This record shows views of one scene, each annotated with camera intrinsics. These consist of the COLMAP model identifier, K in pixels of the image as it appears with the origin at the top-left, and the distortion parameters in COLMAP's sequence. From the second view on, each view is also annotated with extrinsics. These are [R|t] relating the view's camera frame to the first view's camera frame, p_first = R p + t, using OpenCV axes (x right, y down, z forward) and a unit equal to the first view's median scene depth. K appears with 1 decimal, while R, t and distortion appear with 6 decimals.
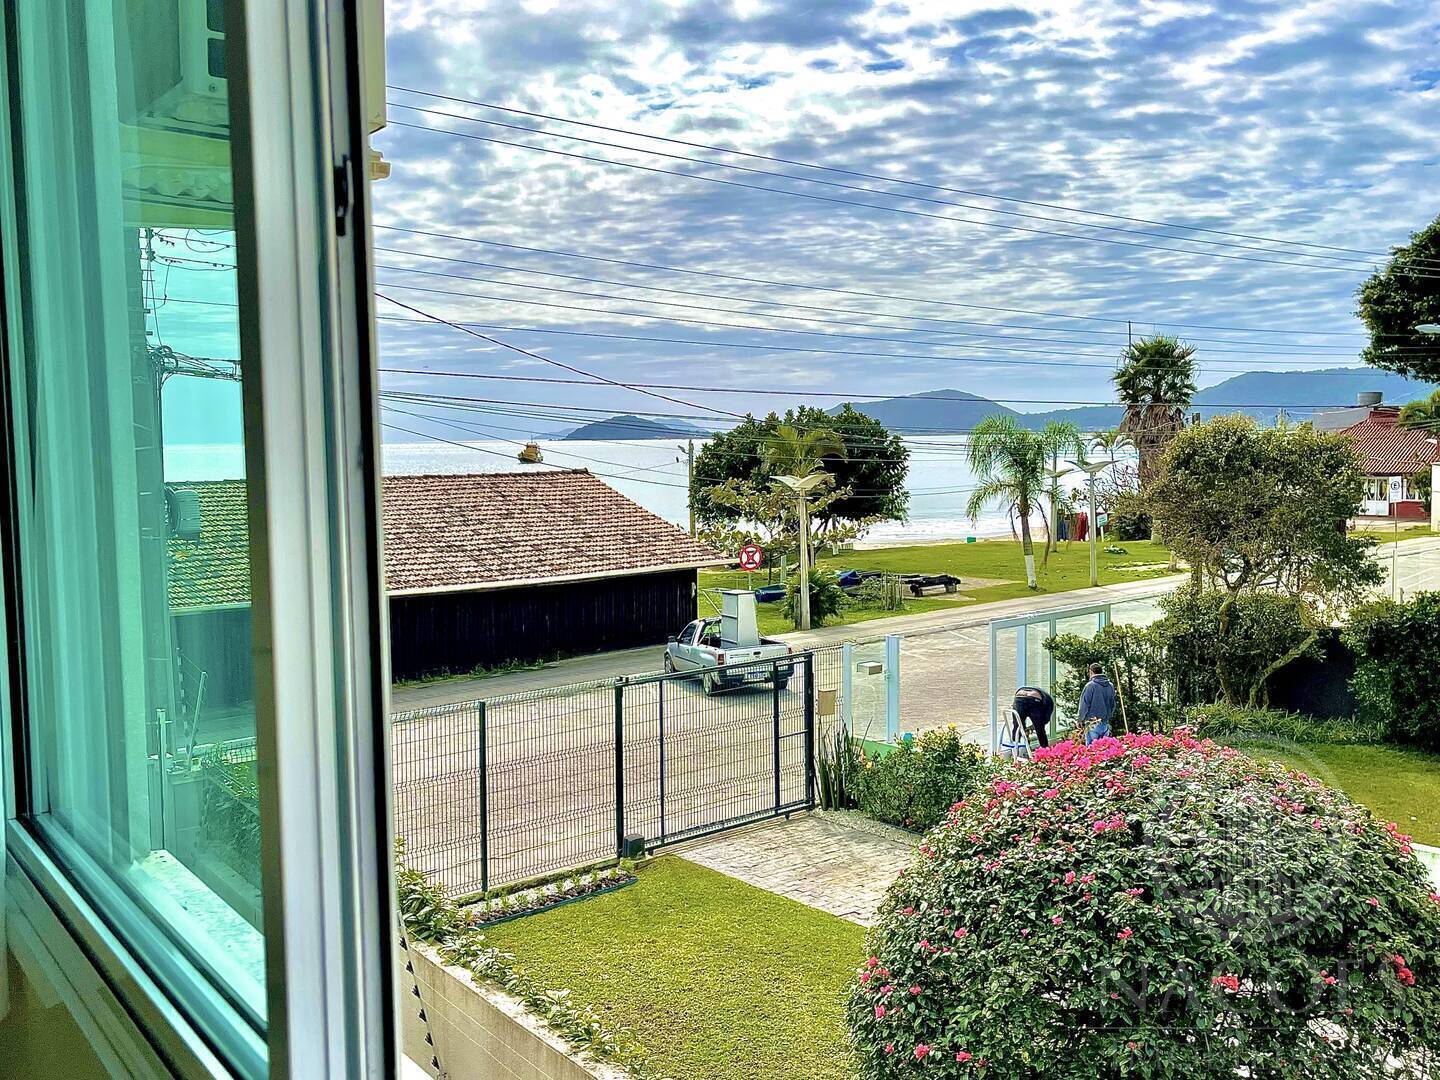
lens RADIAL K [[1397.3, 0, 718.7], [0, 1397.3, 537.7], [0, 0, 1]] dist [0.007097, 0.000000]
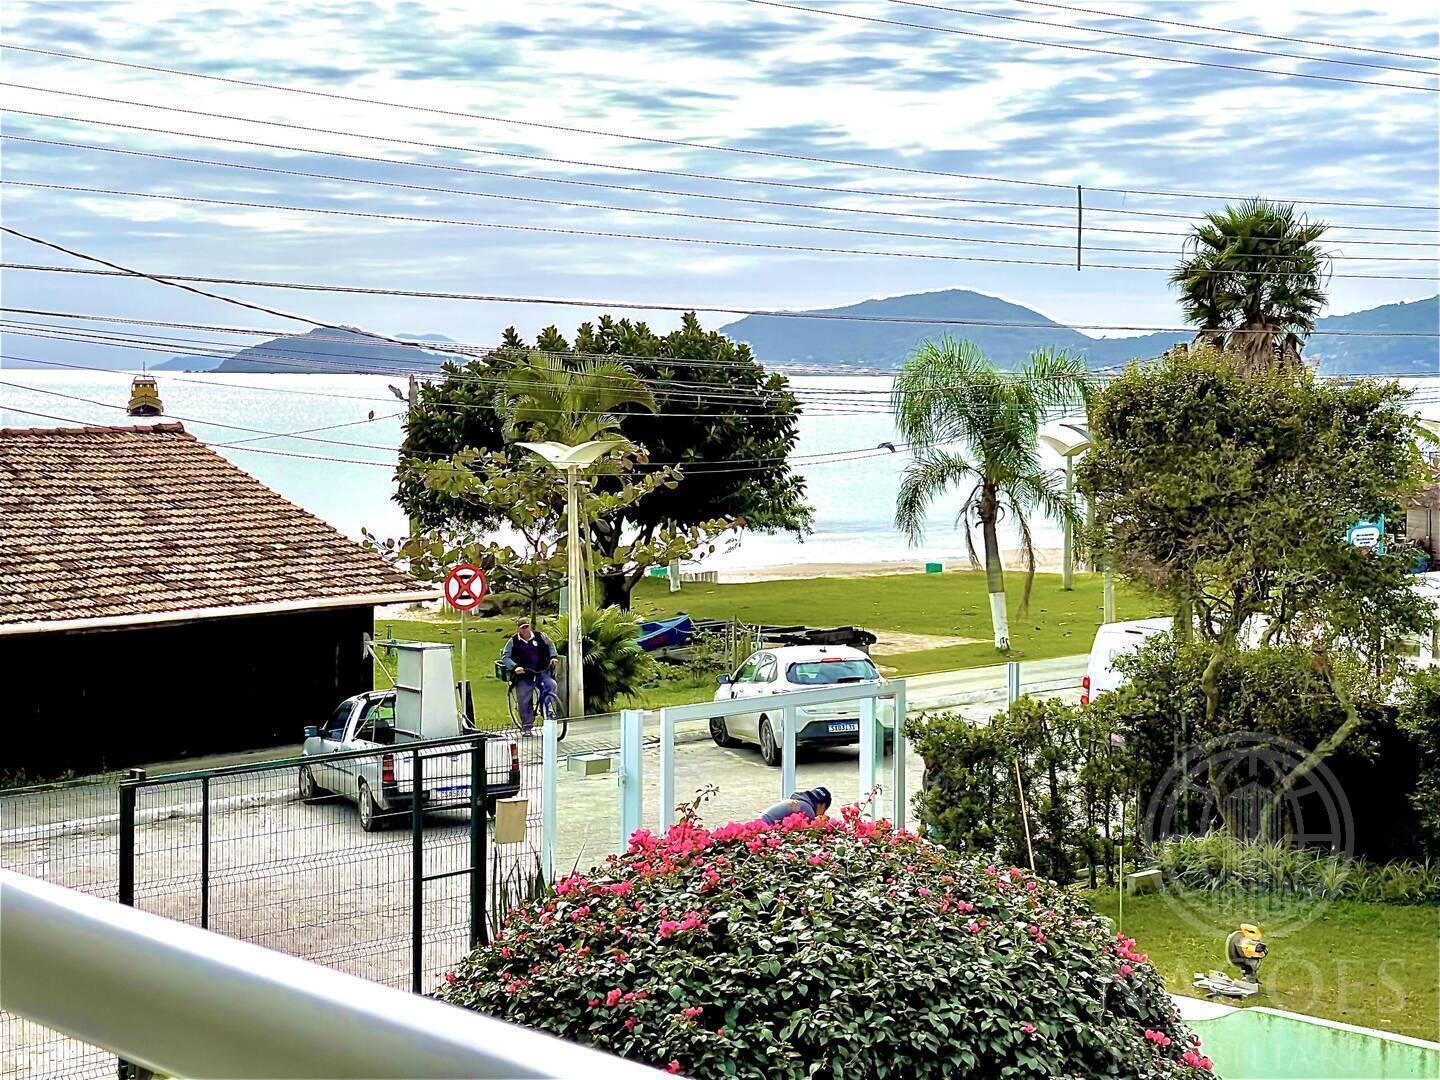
lens RADIAL K [[2649.8, 0, 738.9], [0, 2649.8, 482.1], [0, 0, 1]] dist [0.162454, 0.000000]
pose [[0.995852, 0.014030, 0.089896, 0.172374], [-0.011229, 0.999438, -0.031595, 0.021950], [-0.090289, 0.030454, 0.995450, -0.326863]]
